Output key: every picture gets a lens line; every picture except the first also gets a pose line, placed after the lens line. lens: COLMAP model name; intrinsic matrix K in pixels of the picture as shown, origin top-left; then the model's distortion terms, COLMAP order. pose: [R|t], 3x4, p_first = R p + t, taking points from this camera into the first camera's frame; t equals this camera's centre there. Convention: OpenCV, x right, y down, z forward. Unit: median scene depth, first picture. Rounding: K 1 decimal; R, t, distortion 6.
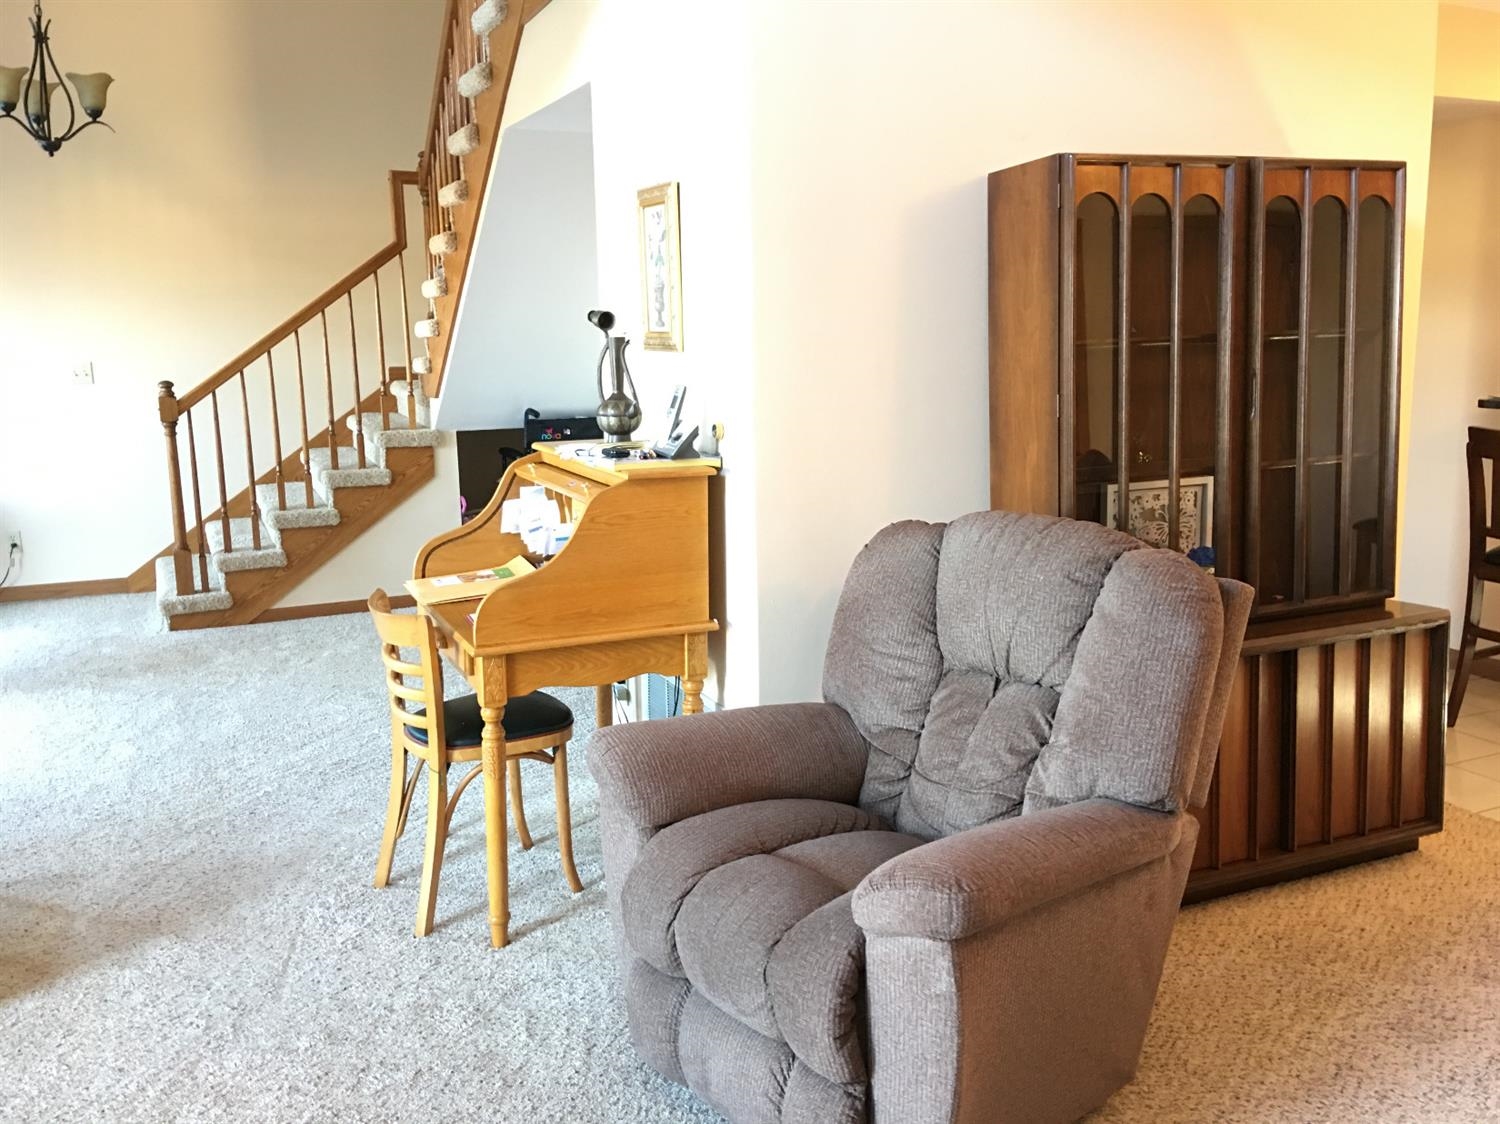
lens RADIAL K [[1257.5, 0, 756.3], [0, 1257.5, 556.9], [0, 0, 1]] dist [0.101426, -0.163793]
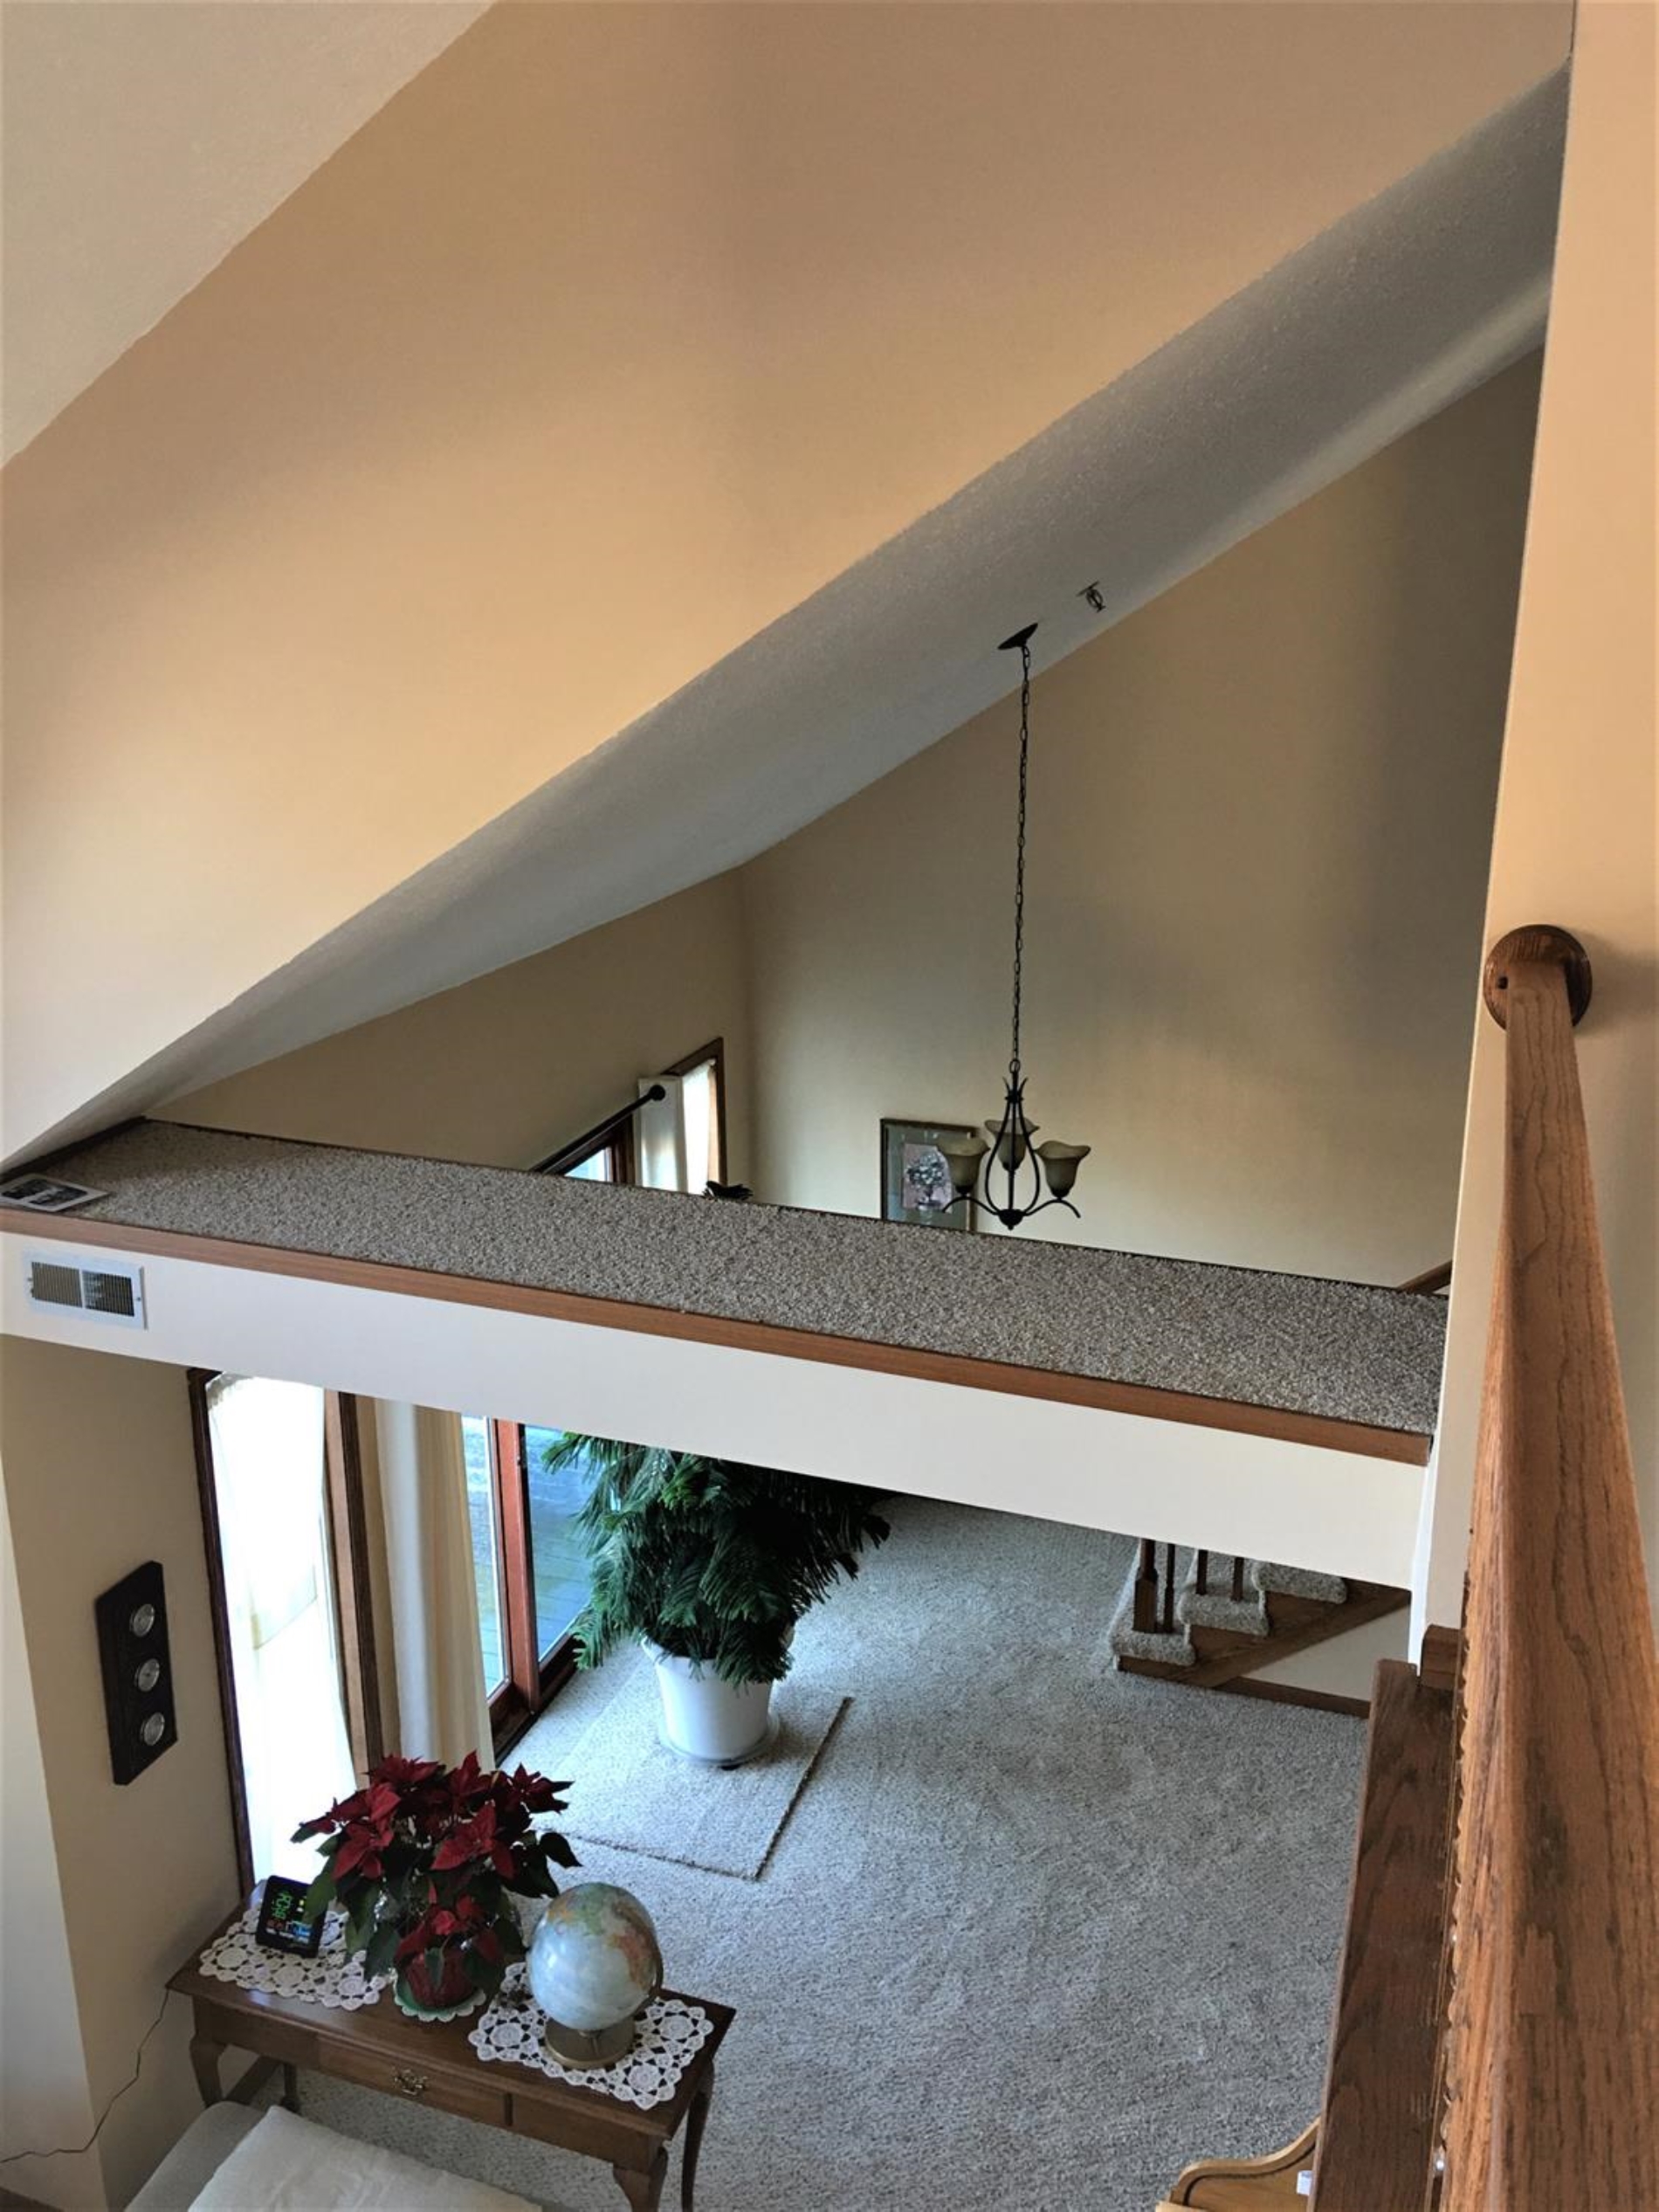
lens RADIAL K [[1854.2, 0, 818.1], [0, 1854.2, 1089.4], [0, 0, 1]] dist [0.101426, -0.163793]
pose [[0.721414, 0.190757, -0.665713, 0.108601], [-0.135322, 0.981612, 0.134632, -0.420611], [0.679154, -0.007039, 0.733962, 0.024805]]
